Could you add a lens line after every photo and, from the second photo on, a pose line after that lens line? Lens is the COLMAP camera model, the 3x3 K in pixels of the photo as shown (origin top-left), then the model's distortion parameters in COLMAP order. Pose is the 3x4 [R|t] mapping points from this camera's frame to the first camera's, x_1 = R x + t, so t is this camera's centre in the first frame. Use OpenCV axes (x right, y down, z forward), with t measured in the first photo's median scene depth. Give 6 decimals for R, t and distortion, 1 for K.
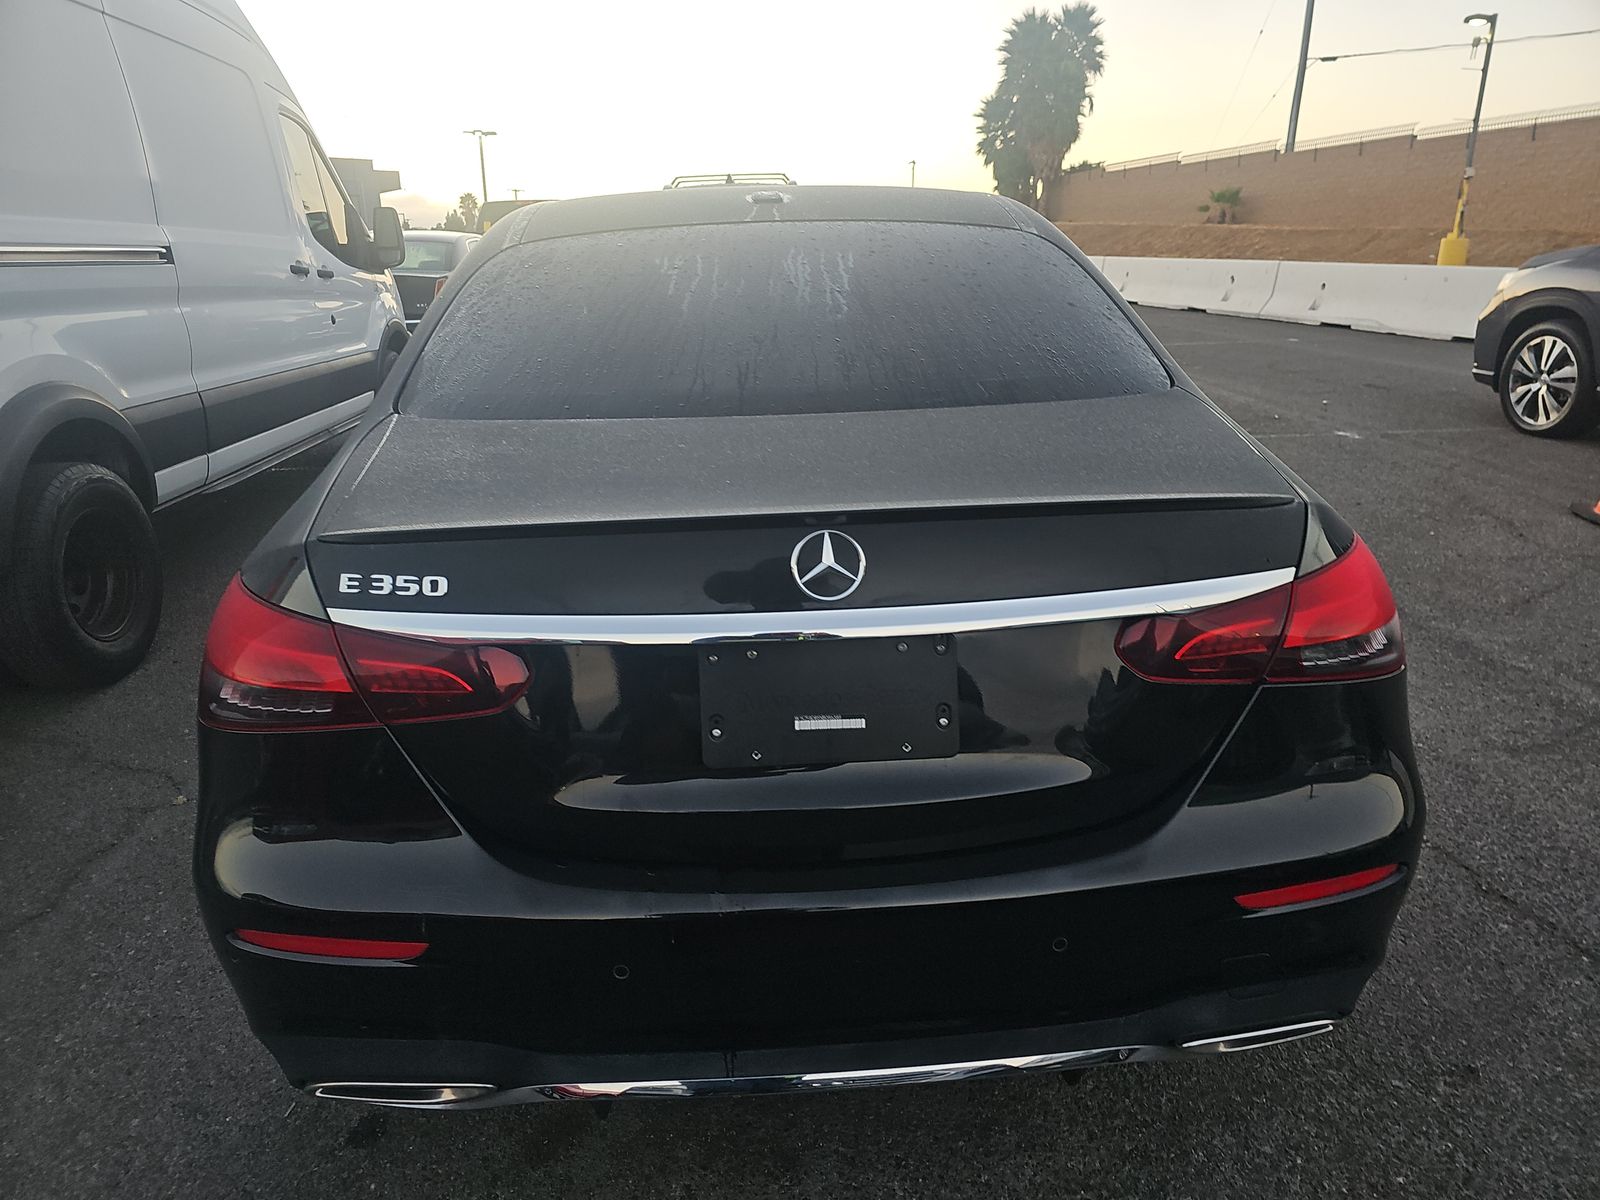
lens RADIAL K [[1183.4, 0, 778.5], [0, 1183.4, 525.8], [0, 0, 1]] dist [0.078573, -0.100402]
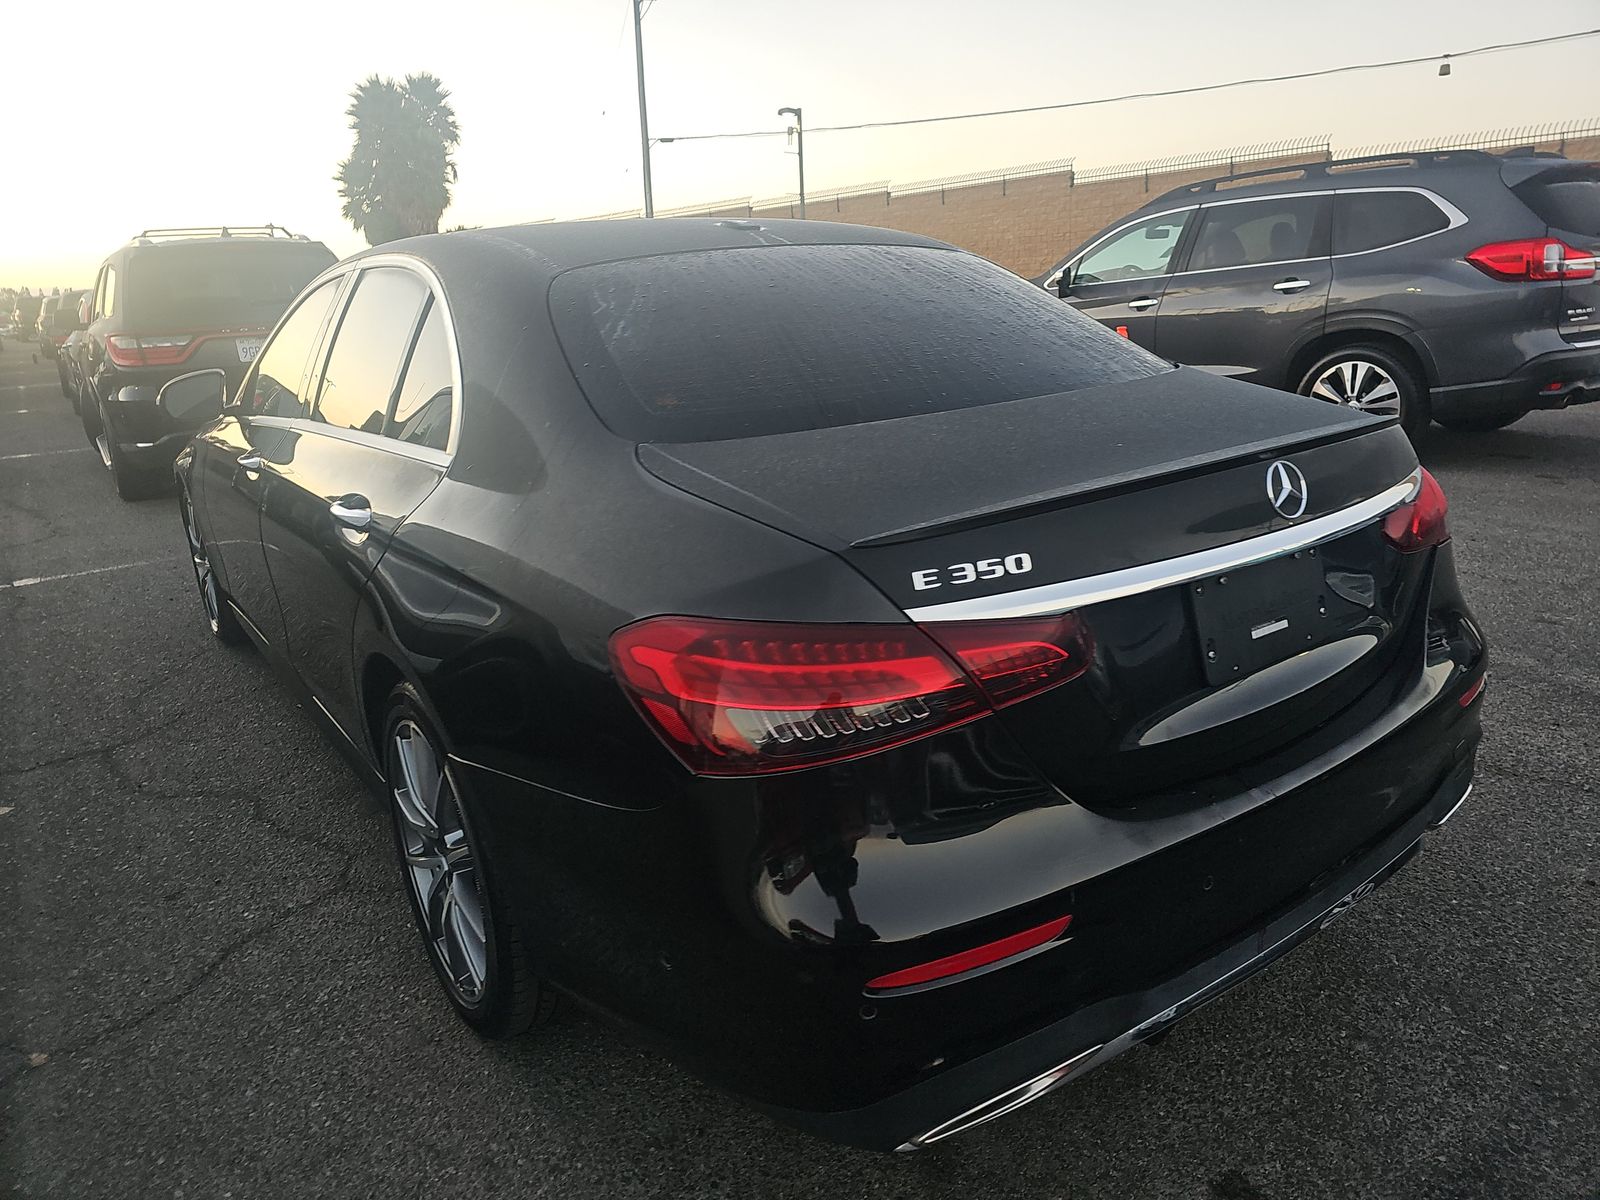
lens RADIAL K [[1183.4, 0, 778.5], [0, 1183.4, 525.8], [0, 0, 1]] dist [0.078573, -0.100402]
pose [[0.820458, -0.135956, 0.555306, -0.133252], [0.168160, 0.985734, -0.007117, -0.001143], [-0.546417, 0.099220, 0.831615, 0.034589]]
